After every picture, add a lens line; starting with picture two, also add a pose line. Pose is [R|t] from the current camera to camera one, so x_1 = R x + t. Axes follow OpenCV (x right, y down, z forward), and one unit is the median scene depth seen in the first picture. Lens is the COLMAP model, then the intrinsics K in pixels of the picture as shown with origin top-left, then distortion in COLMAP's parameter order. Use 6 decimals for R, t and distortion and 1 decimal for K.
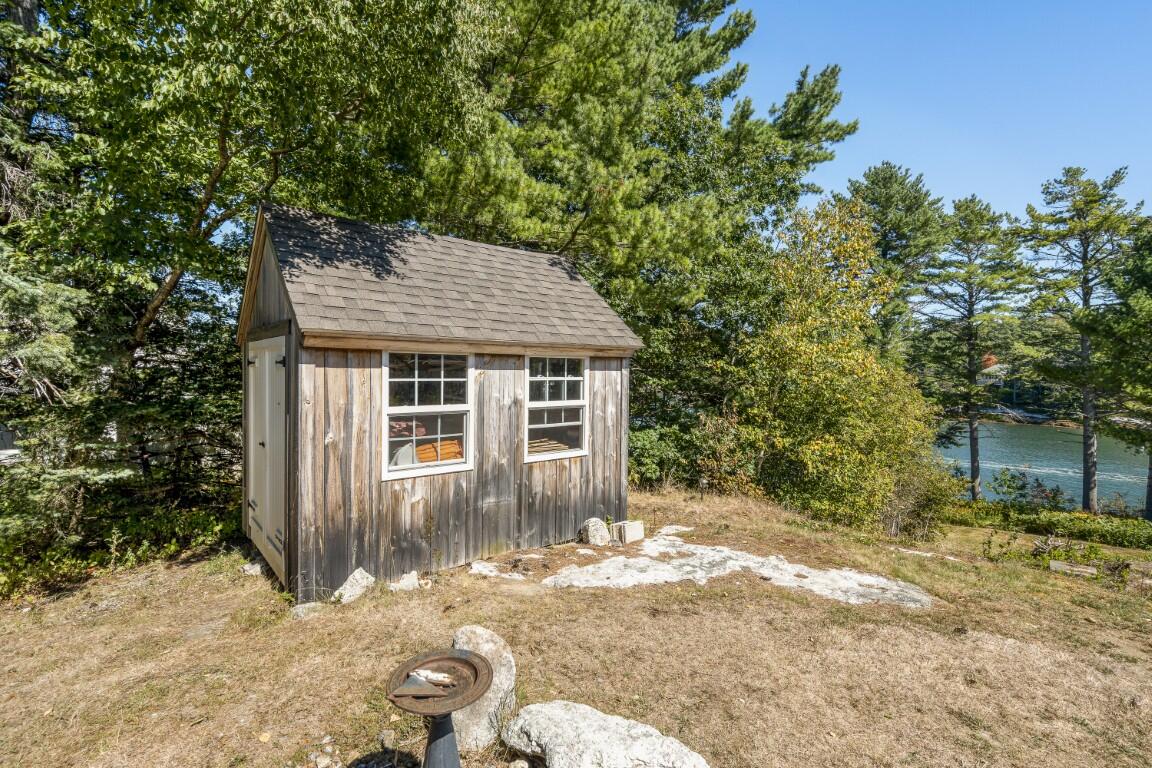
lens RADIAL K [[513.8, 0, 560.8], [0, 513.8, 375.8], [0, 0, 1]] dist [-0.000214, -0.000046]
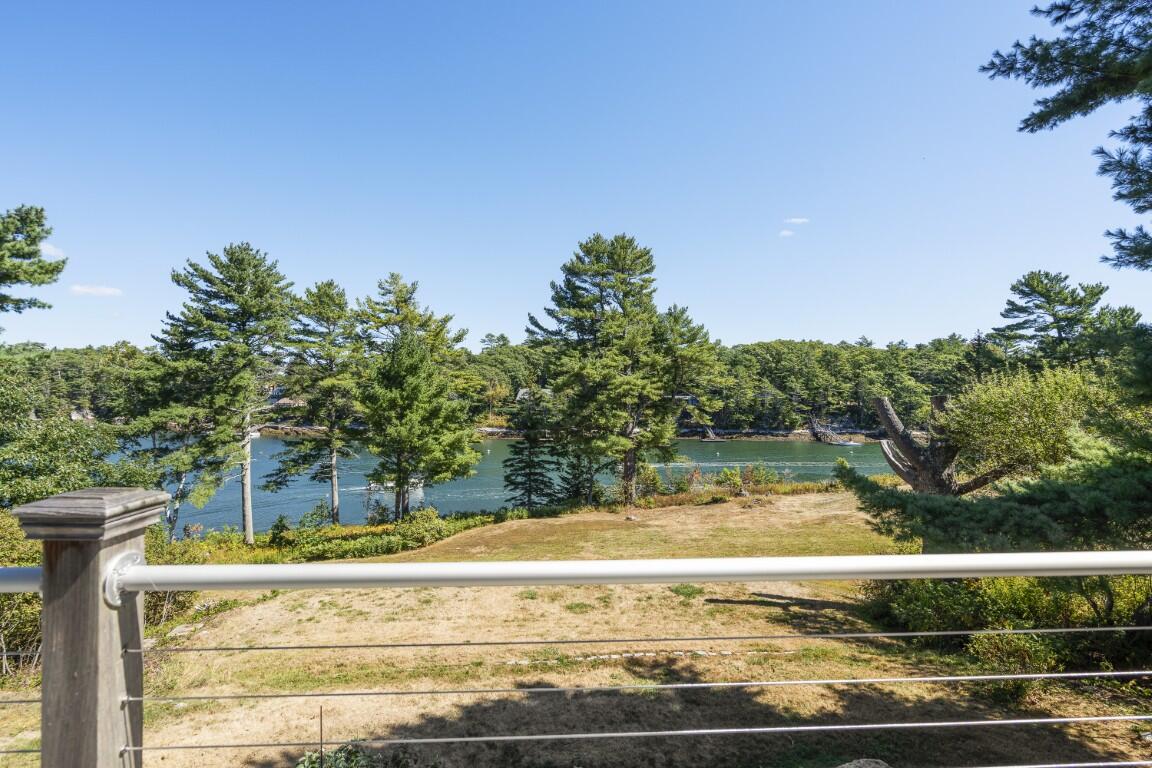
lens RADIAL K [[521.7, 0, 576.0], [0, 521.7, 384.0], [0, 0, 1]] dist [-0.009697, 0.005950]
pose [[0.589488, -0.000040, 0.807777, 0.172196], [0.009700, 0.999928, -0.007030, -0.111691], [-0.807719, 0.011979, 0.589446, -0.294214]]
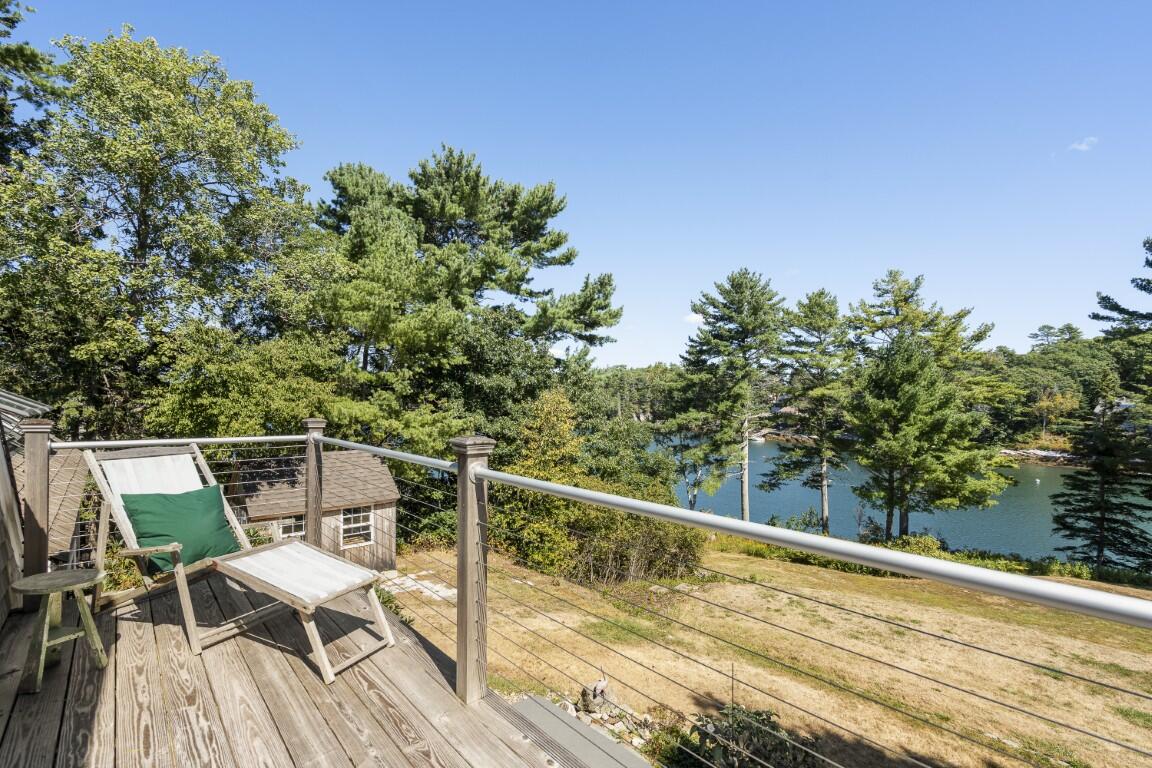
lens RADIAL K [[526.5, 0, 575.5], [0, 526.5, 400.3], [0, 0, 1]] dist [0.000001, 0.000175]
pose [[0.998902, -0.003605, 0.046715, 0.189276], [0.003605, 0.999993, 0.000092, -0.111101], [-0.046715, 0.000077, 0.998908, -0.326075]]
